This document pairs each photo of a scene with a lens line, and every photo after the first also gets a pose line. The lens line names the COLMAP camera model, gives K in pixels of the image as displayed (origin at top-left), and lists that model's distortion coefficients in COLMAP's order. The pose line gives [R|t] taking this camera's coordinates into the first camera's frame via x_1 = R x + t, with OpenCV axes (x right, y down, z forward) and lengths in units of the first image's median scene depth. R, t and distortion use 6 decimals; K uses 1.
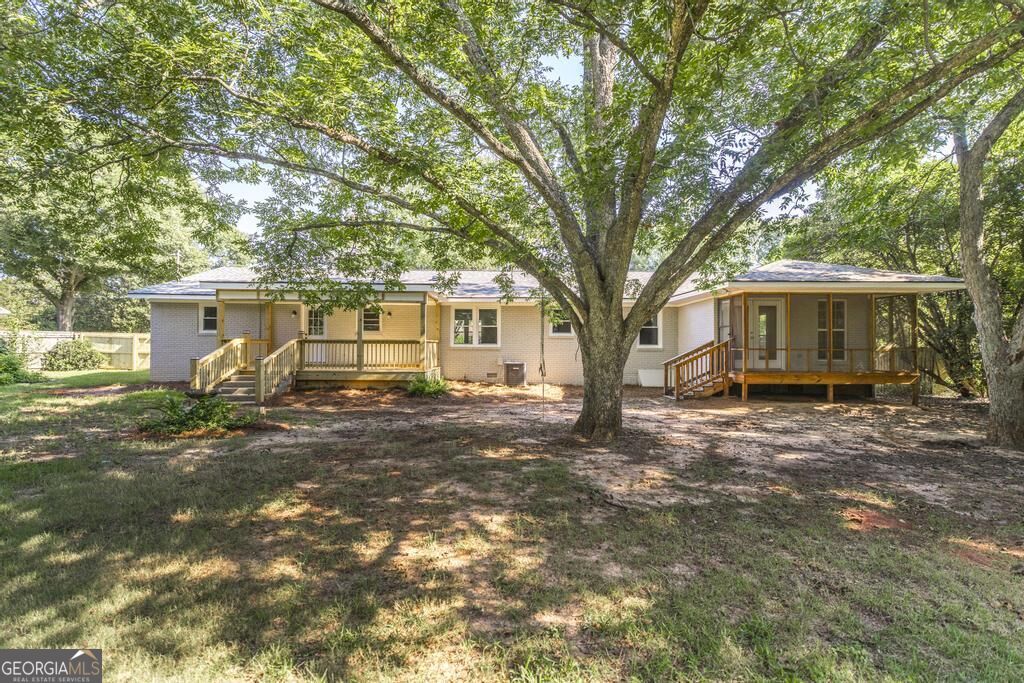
lens RADIAL K [[457.5, 0, 512.3], [0, 457.5, 342.9], [0, 0, 1]] dist [0.000333, -0.000004]
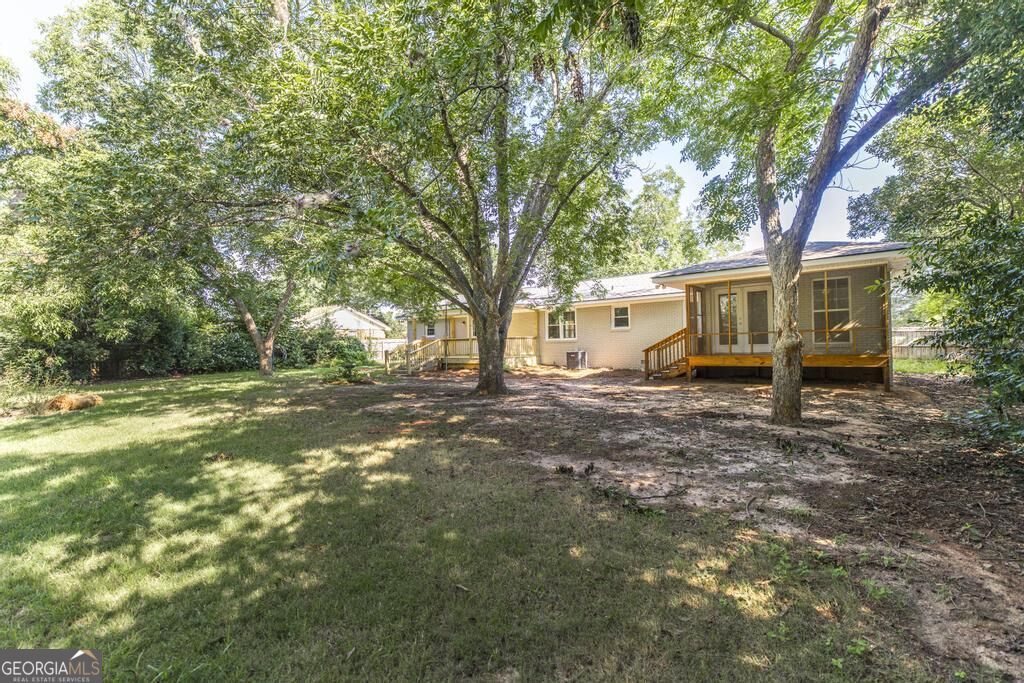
lens RADIAL K [[443.8, 0, 511.2], [0, 443.8, 343.6], [0, 0, 1]] dist [-0.004888, -0.000159]
pose [[0.769826, -0.027733, -0.637651, 0.769859], [0.037866, 0.999280, 0.002253, 0.012341], [0.637129, -0.025880, 0.770322, -0.116531]]
